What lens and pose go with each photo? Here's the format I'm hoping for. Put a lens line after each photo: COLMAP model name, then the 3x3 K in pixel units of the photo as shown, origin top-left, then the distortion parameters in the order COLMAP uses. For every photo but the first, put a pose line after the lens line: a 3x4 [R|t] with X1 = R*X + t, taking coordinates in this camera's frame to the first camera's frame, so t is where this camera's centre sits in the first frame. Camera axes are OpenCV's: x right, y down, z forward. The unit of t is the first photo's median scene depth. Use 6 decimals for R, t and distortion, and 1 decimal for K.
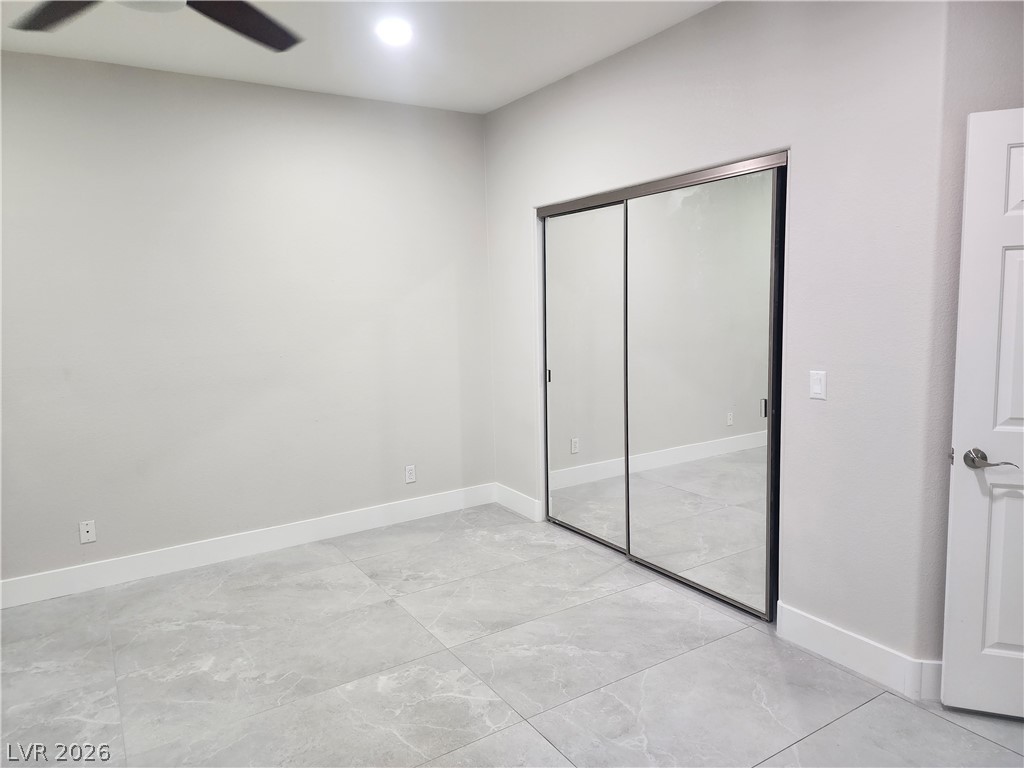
lens RADIAL K [[680.7, 0, 510.3], [0, 680.7, 381.8], [0, 0, 1]] dist [0.092489, -0.087045]
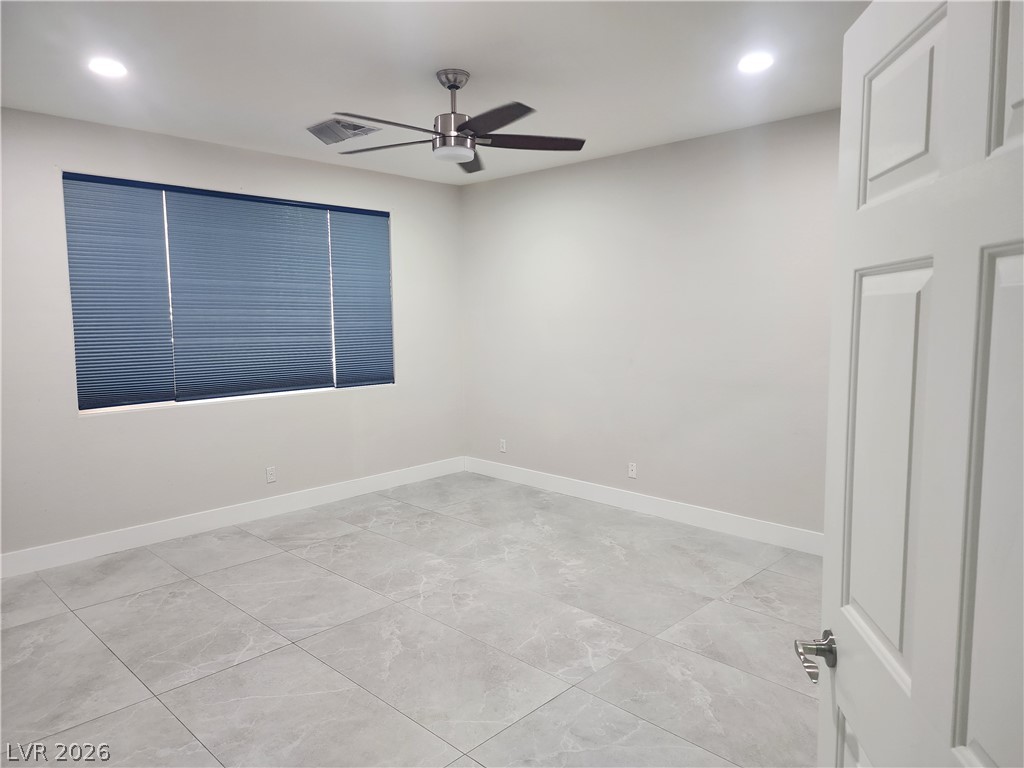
lens RADIAL K [[680.7, 0, 510.3], [0, 680.7, 381.8], [0, 0, 1]] dist [0.092489, -0.087045]
pose [[0.242836, 0.123824, -0.962132, 0.794520], [-0.123677, 0.987678, 0.095897, -0.086647], [0.962151, 0.095707, 0.255158, 0.418307]]
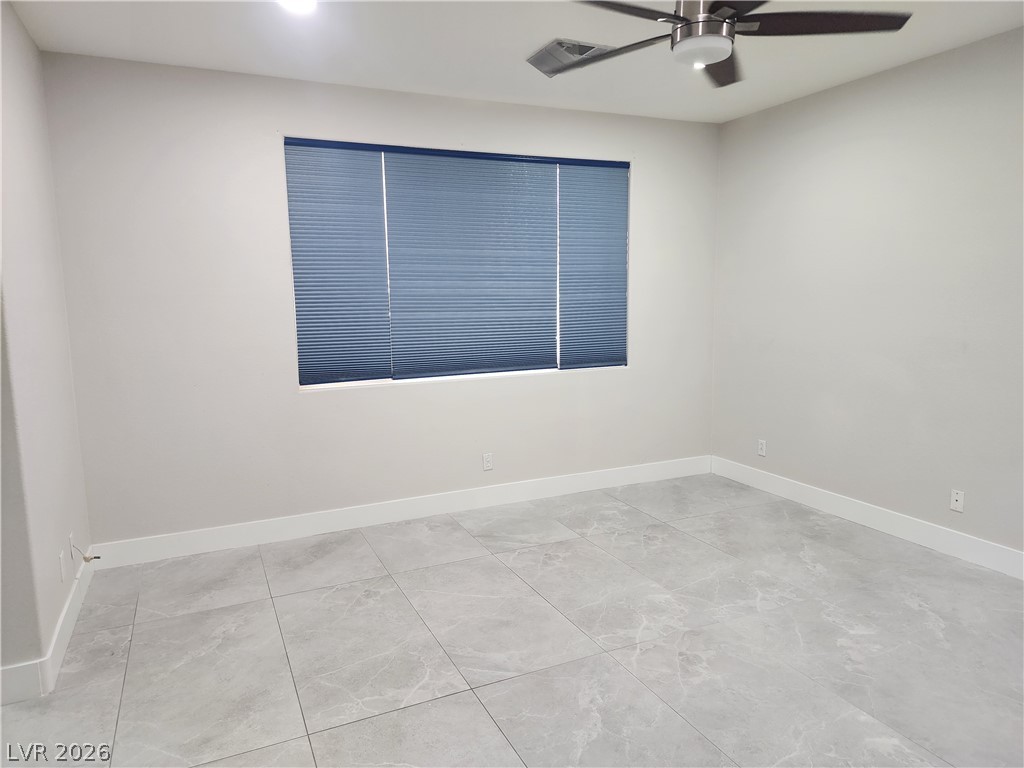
lens RADIAL K [[680.7, 0, 510.3], [0, 680.7, 381.8], [0, 0, 1]] dist [0.092489, -0.087045]
pose [[-0.126687, 0.161866, -0.978647, 0.533772], [-0.108327, 0.978438, 0.175854, -0.079051], [0.986010, 0.128292, -0.106421, 0.491777]]
